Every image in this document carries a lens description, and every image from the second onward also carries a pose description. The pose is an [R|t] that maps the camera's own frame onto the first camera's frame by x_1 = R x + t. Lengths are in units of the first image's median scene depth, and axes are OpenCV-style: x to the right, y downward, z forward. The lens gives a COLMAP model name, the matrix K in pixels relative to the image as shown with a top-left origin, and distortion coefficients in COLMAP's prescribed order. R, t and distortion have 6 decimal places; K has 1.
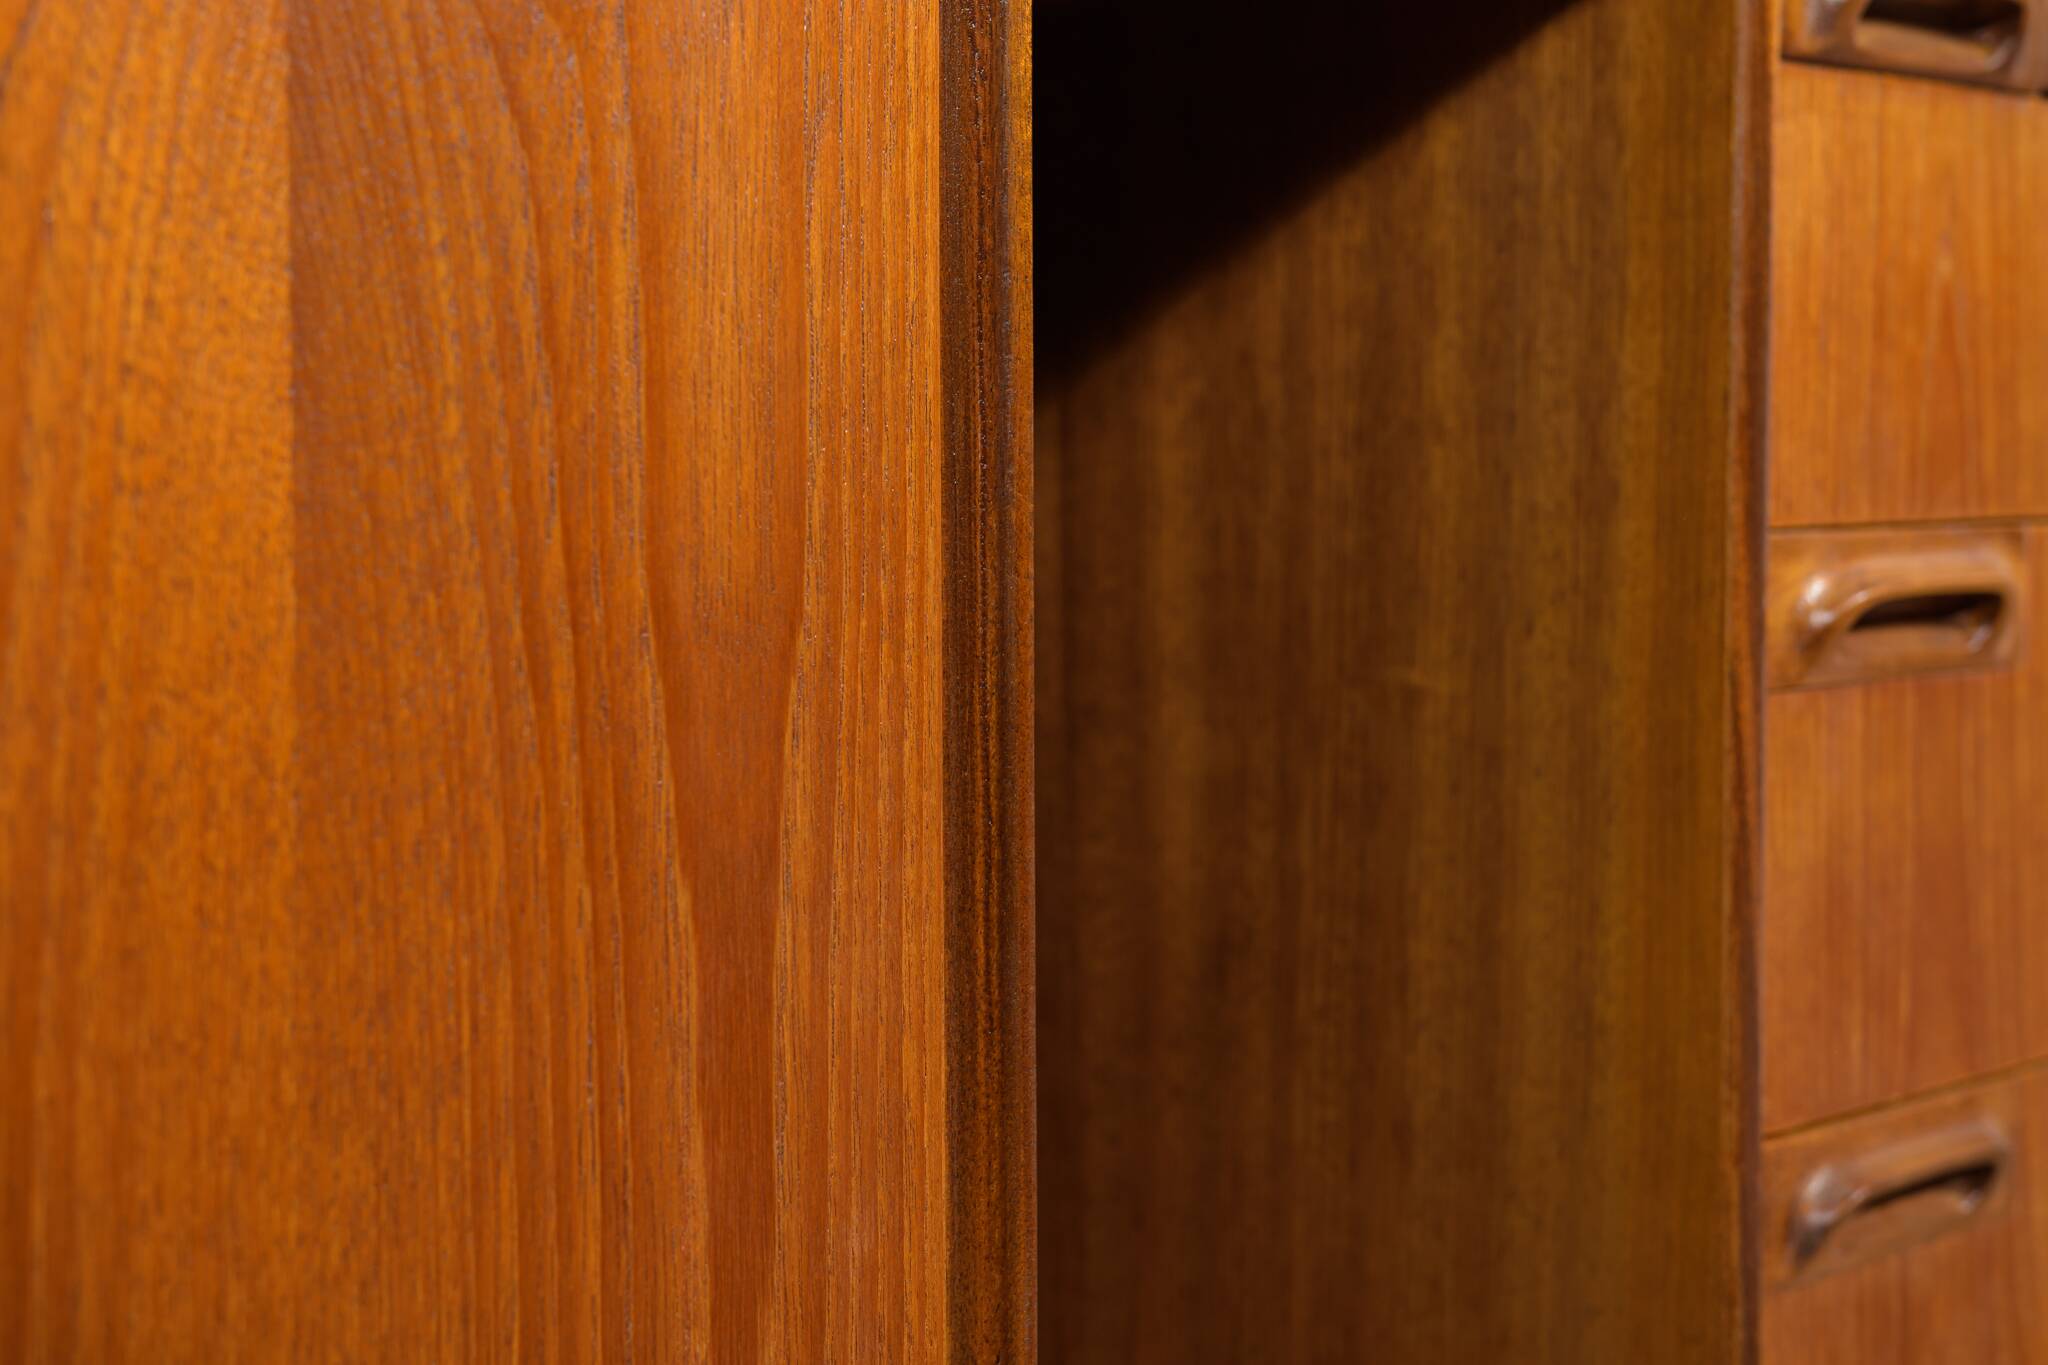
lens RADIAL K [[2966.2, 0, 1044.5], [0, 2966.2, 696.1], [0, 0, 1]] dist [0.006453, 0.000000]
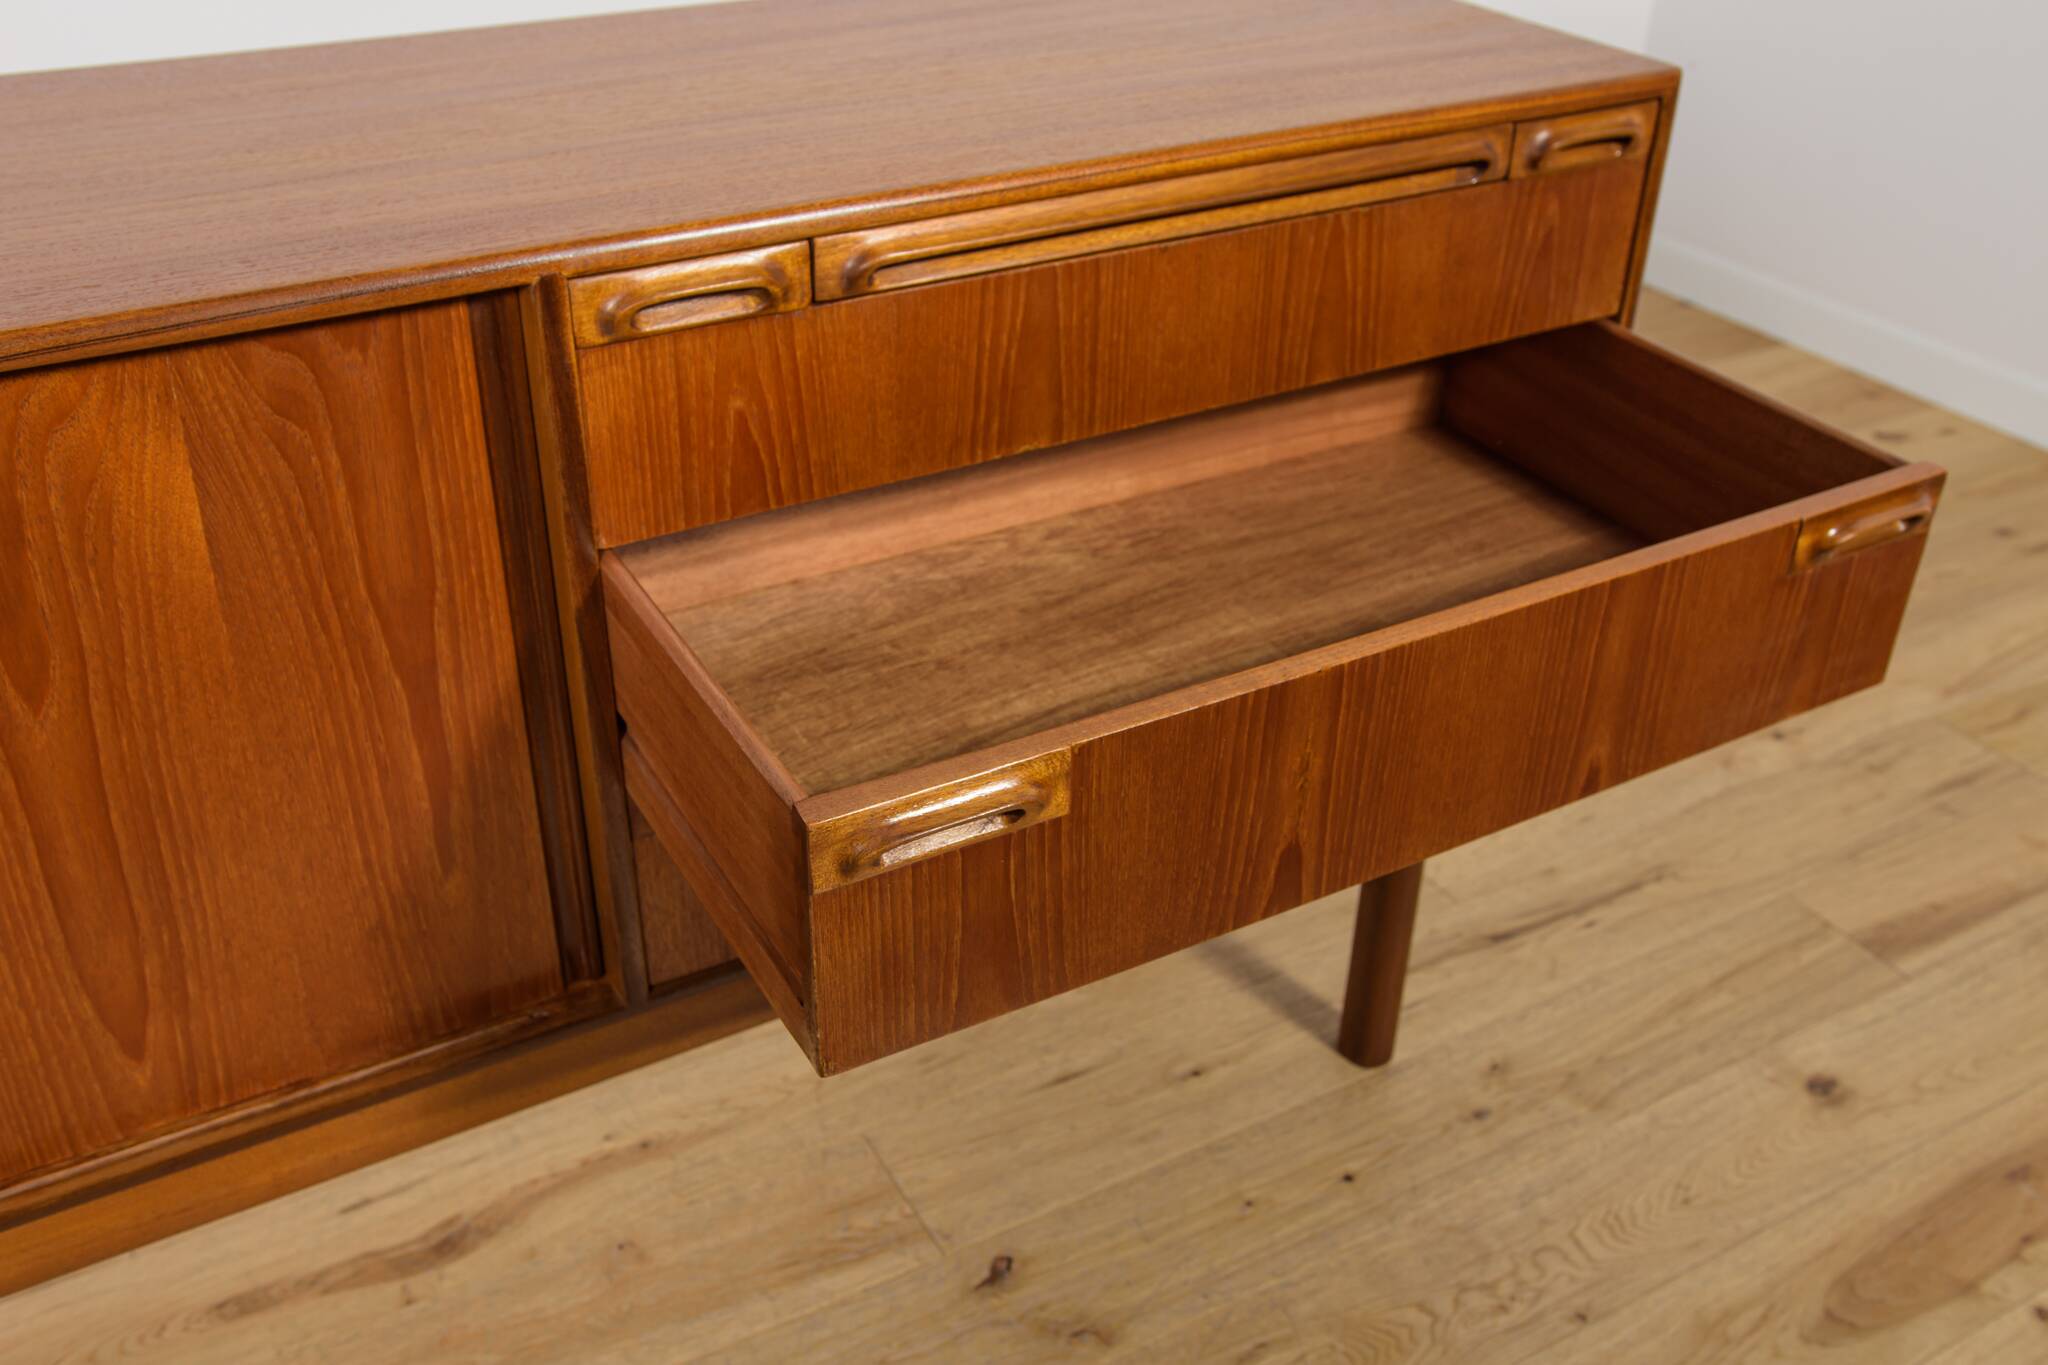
lens RADIAL K [[1883.9, 0, 1034.0], [0, 1883.9, 693.7], [0, 0, 1]] dist [-0.021424, 0.000000]
pose [[0.971908, 0.152188, -0.179538, 0.858081], [-0.048257, 0.875465, 0.480865, -0.877046], [0.230362, -0.458693, 0.858216, -0.482938]]
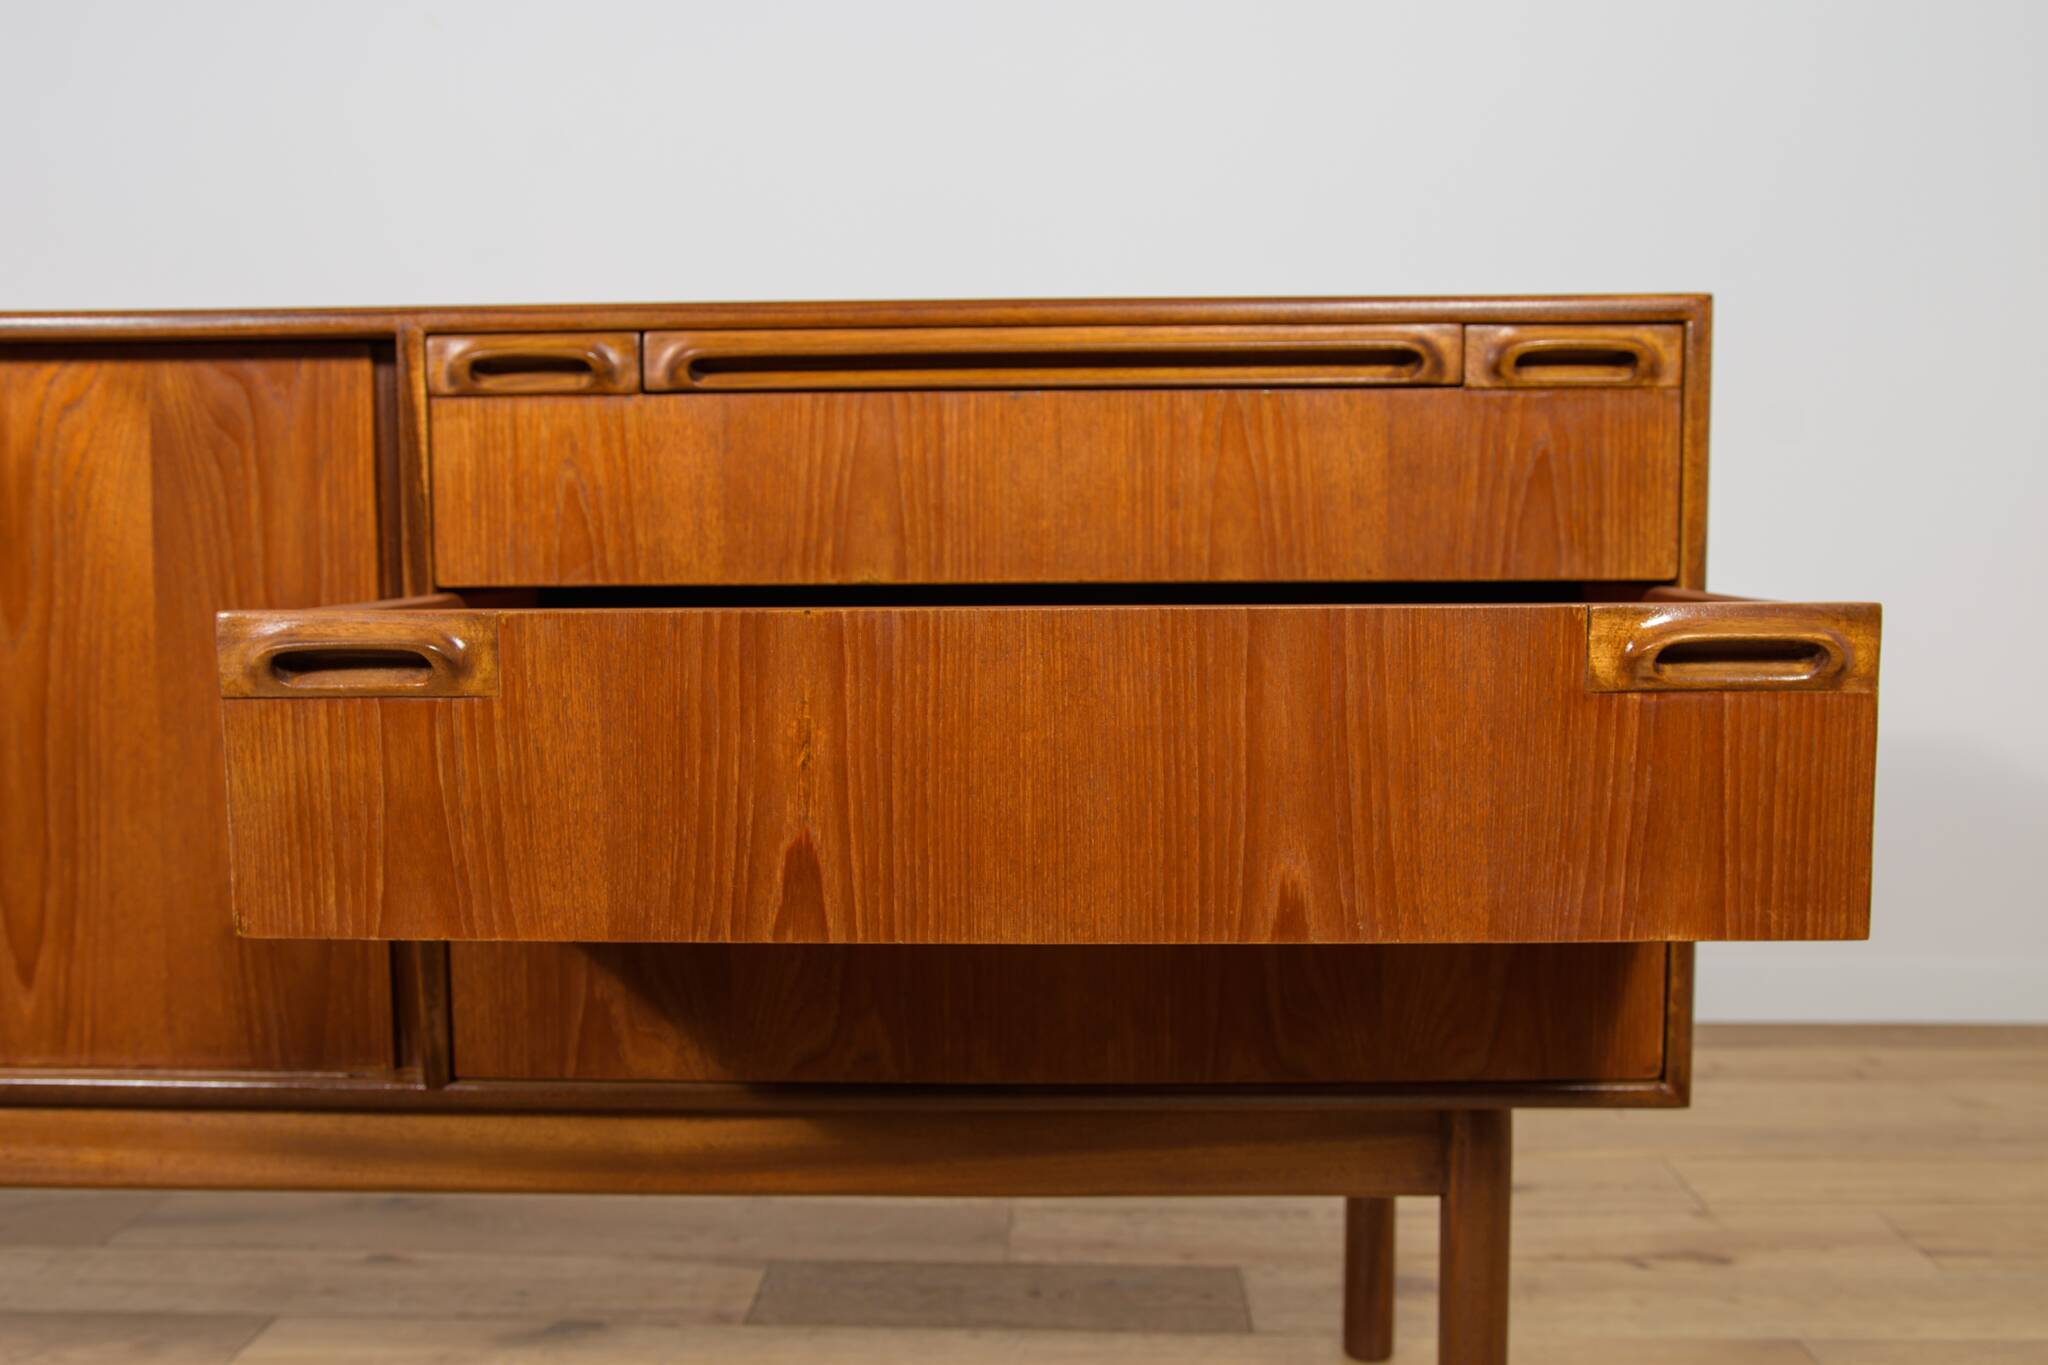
lens RADIAL K [[1795.0, 0, 1018.1], [0, 1795.0, 683.1], [0, 0, 1]] dist [-0.062005, 0.050751]
pose [[0.703957, 0.073797, -0.706399, 2.009371], [-0.052365, 0.997273, 0.052000, -0.089288], [0.708310, 0.000384, 0.705902, 0.148716]]
